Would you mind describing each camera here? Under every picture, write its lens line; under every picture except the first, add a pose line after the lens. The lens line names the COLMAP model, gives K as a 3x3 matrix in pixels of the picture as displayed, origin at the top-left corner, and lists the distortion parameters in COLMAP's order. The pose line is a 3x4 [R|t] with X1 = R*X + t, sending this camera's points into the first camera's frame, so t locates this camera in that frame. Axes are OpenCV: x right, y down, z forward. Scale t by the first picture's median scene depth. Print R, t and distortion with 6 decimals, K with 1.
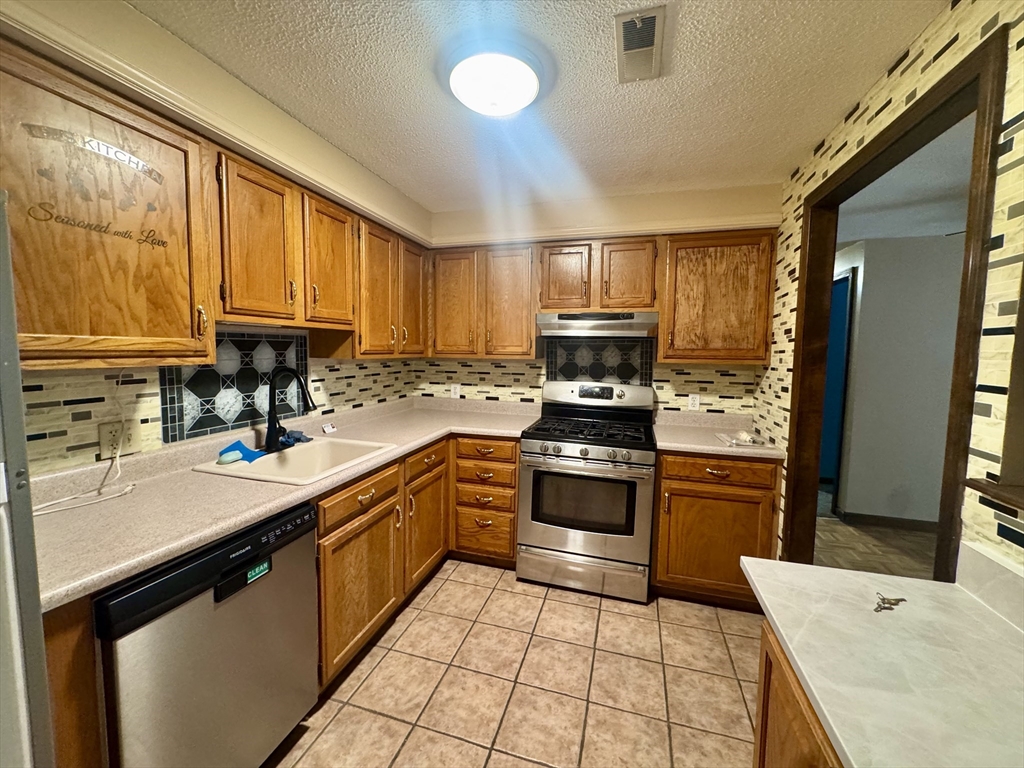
lens RADIAL K [[411.1, 0, 508.7], [0, 411.1, 380.6], [0, 0, 1]] dist [-0.000047, 0.000370]
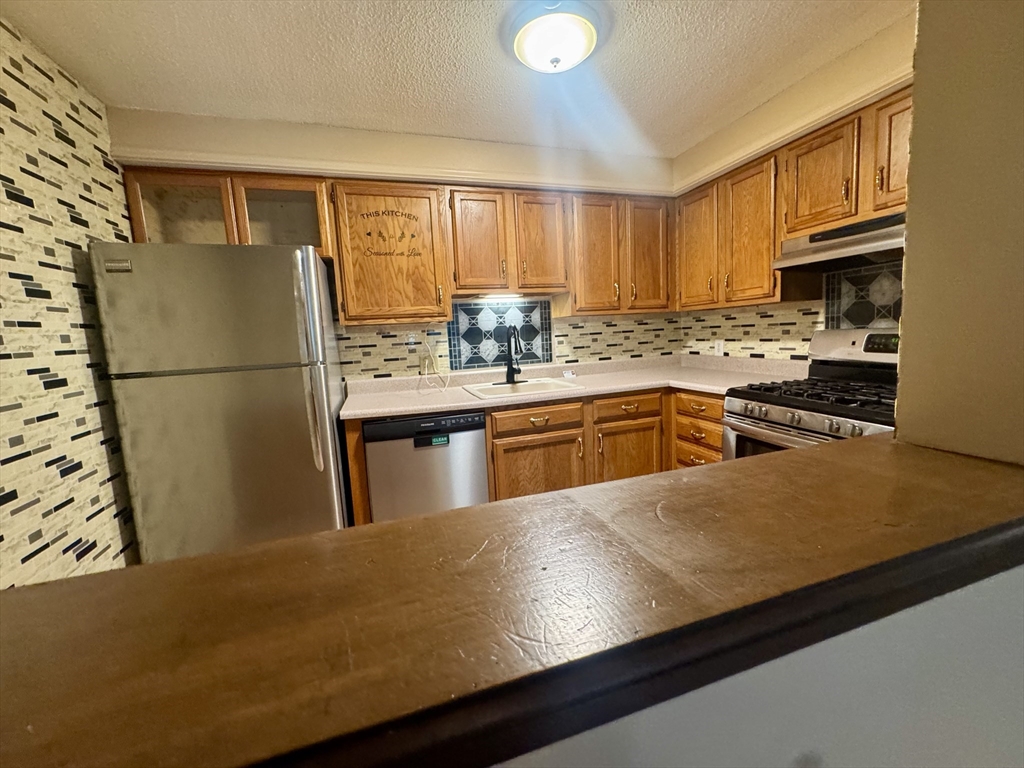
lens RADIAL K [[411.1, 0, 509.9], [0, 411.1, 382.2], [0, 0, 1]] dist [-0.000047, 0.000370]
pose [[0.562948, 0.056118, -0.824585, 0.554451], [-0.004223, 0.997874, 0.065028, 0.067626], [0.826481, -0.033125, 0.561989, 0.173393]]
